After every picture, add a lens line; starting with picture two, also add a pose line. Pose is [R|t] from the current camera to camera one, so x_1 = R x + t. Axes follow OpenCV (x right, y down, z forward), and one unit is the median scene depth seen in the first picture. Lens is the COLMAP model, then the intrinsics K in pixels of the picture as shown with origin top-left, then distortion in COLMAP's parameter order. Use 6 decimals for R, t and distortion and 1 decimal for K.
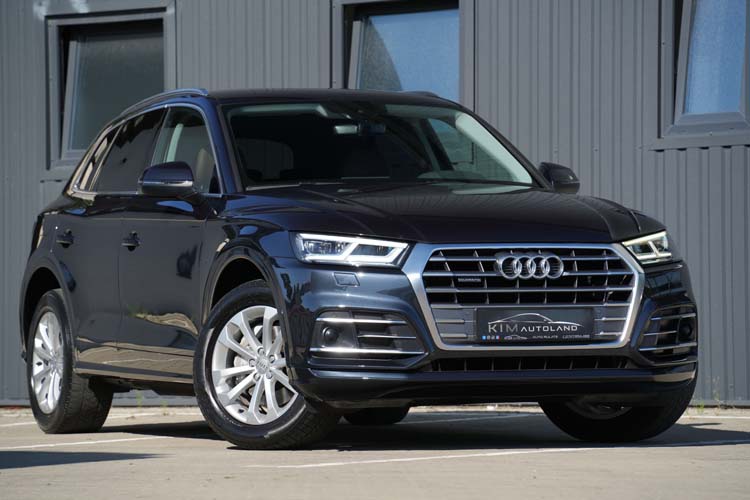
lens RADIAL K [[3303.3, 0, 377.3], [0, 3303.3, 247.0], [0, 0, 1]] dist [1.866556, 0.000000]
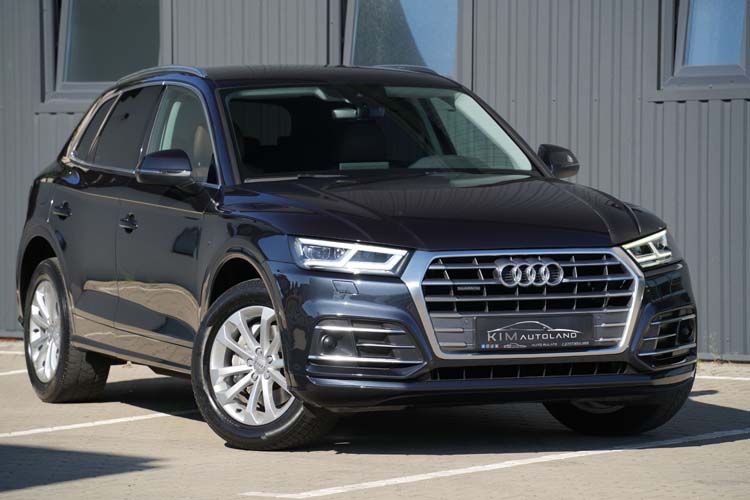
lens RADIAL K [[3303.3, 0, 373.9], [0, 3303.3, 237.1], [0, 0, 1]] dist [1.866556, 0.000000]
pose [[0.999989, 0.004370, 0.001628, -0.002359], [-0.004450, 0.998593, 0.052841, -0.057093], [-0.001395, -0.052848, 0.998602, 0.005752]]
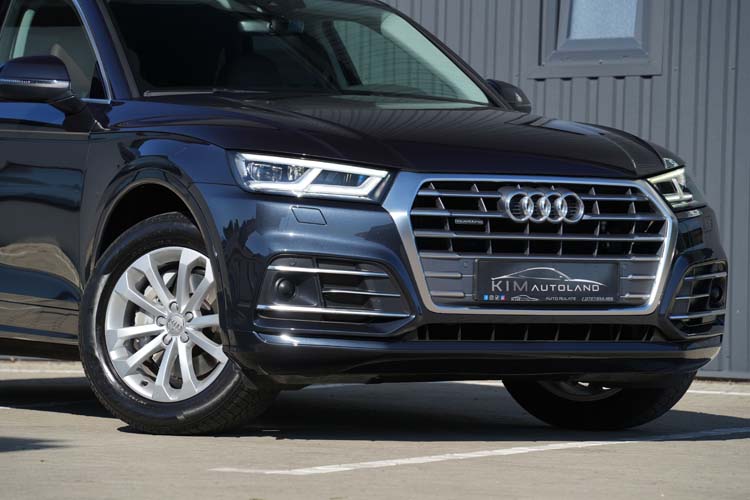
lens RADIAL K [[3023.9, 0, 374.3], [0, 3023.9, 245.3], [0, 0, 1]] dist [1.477595, 0.000000]
pose [[0.991086, 0.030388, 0.129709, -0.082712], [-0.032458, 0.999377, 0.013876, 0.006320], [-0.129207, -0.017963, 0.991455, 0.306502]]
